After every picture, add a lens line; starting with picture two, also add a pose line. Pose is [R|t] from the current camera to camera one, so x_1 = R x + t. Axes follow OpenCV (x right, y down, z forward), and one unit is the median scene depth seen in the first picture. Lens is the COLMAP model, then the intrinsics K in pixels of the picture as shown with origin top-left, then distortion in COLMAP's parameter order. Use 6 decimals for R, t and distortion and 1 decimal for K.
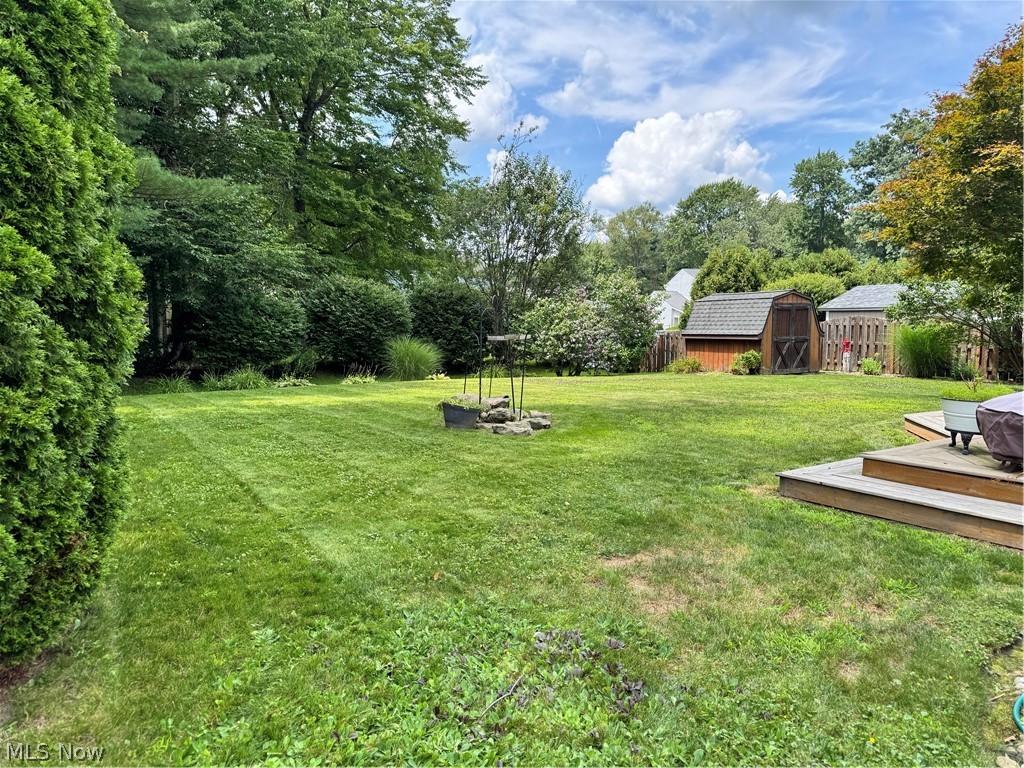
lens RADIAL K [[697.8, 0, 512.0], [0, 697.8, 384.0], [0, 0, 1]] dist [0.084211, -0.121996]
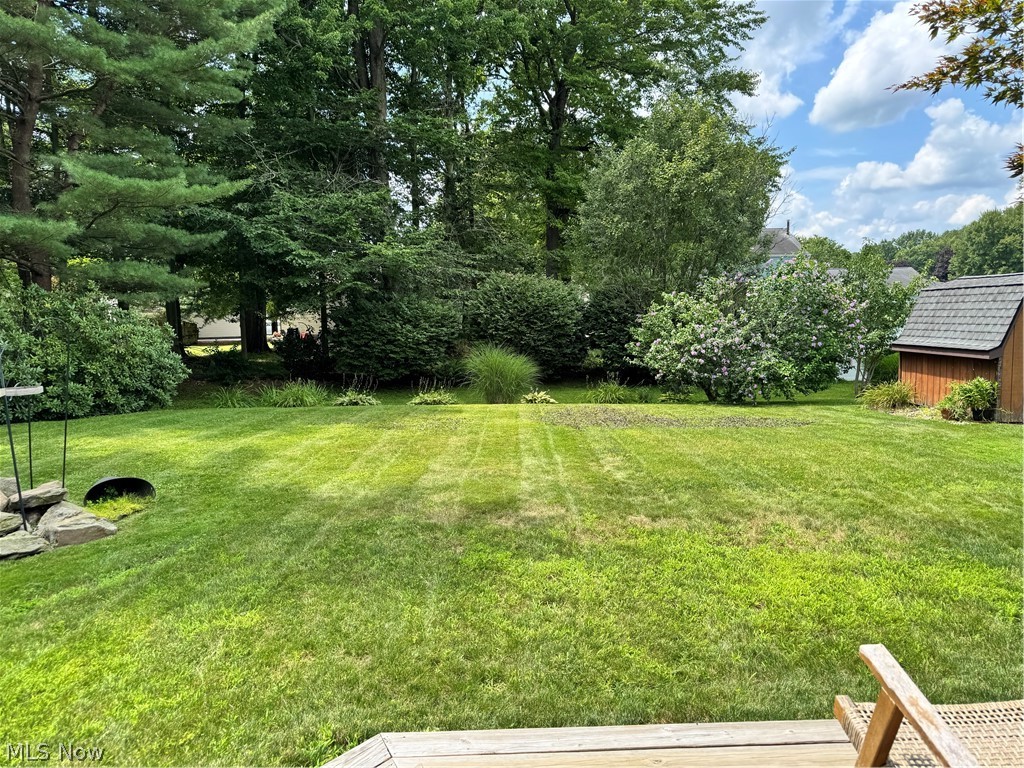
lens RADIAL K [[697.8, 0, 512.0], [0, 697.8, 384.0], [0, 0, 1]] dist [0.084211, -0.121996]
pose [[0.849129, 0.038345, -0.526792, 0.303099], [-0.029468, 0.999247, 0.025236, -0.043387], [0.527363, -0.005905, 0.849620, 0.301156]]
